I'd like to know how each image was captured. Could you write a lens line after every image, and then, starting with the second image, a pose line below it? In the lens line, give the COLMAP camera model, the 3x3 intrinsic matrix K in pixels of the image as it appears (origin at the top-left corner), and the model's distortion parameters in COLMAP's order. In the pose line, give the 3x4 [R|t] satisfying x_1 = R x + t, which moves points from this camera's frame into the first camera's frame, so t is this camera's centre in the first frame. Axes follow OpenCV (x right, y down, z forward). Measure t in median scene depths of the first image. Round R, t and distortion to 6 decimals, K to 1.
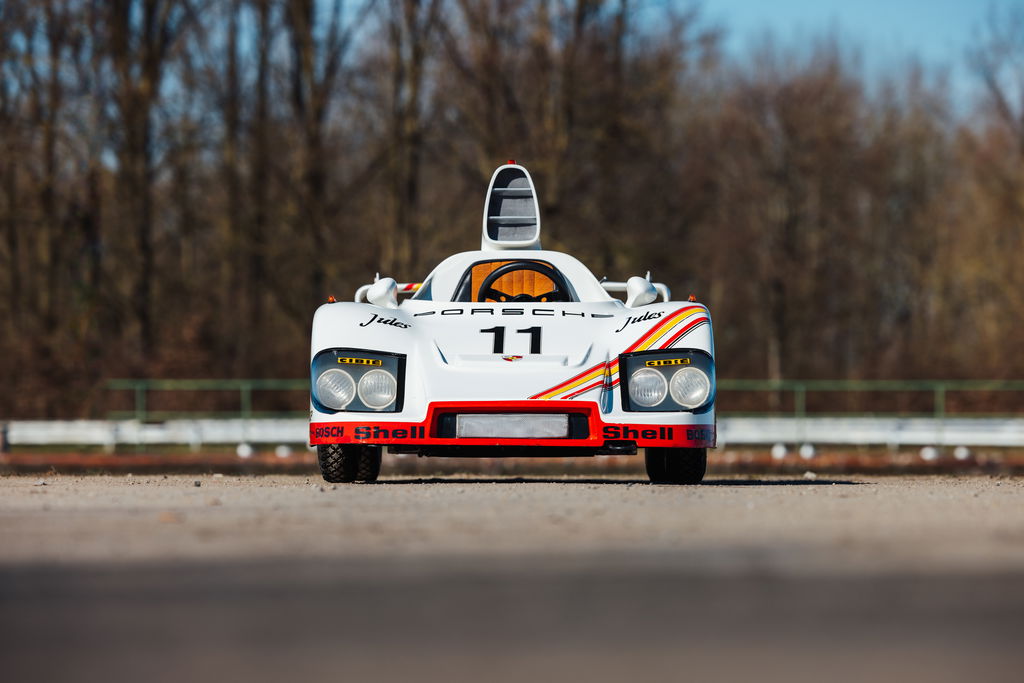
lens RADIAL K [[3815.5, 0, 513.1], [0, 3815.5, 341.5], [0, 0, 1]] dist [0.100844, 0.000000]
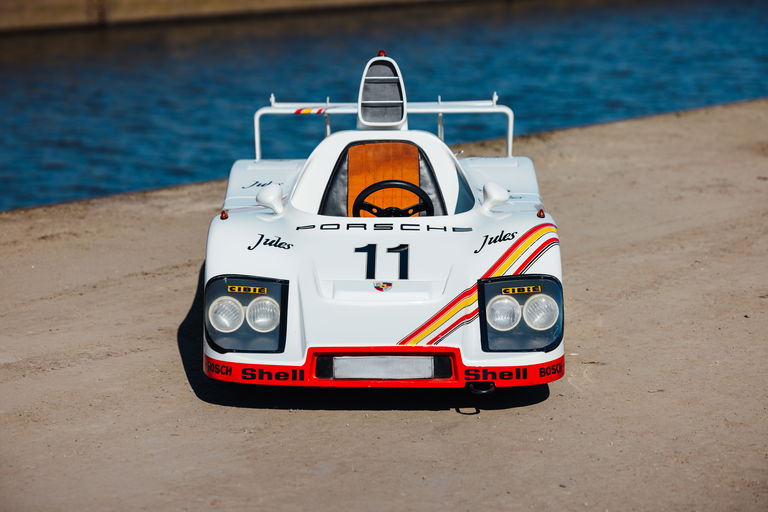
lens RADIAL K [[2546.2, 0, 384.1], [0, 2546.2, 256.0], [0, 0, 1]] dist [-0.286061, 0.000000]
pose [[0.999992, -0.003857, -0.001026, 0.000933], [0.003963, 0.990188, 0.139687, -0.108611], [0.000477, -0.139690, 0.990195, 0.257894]]
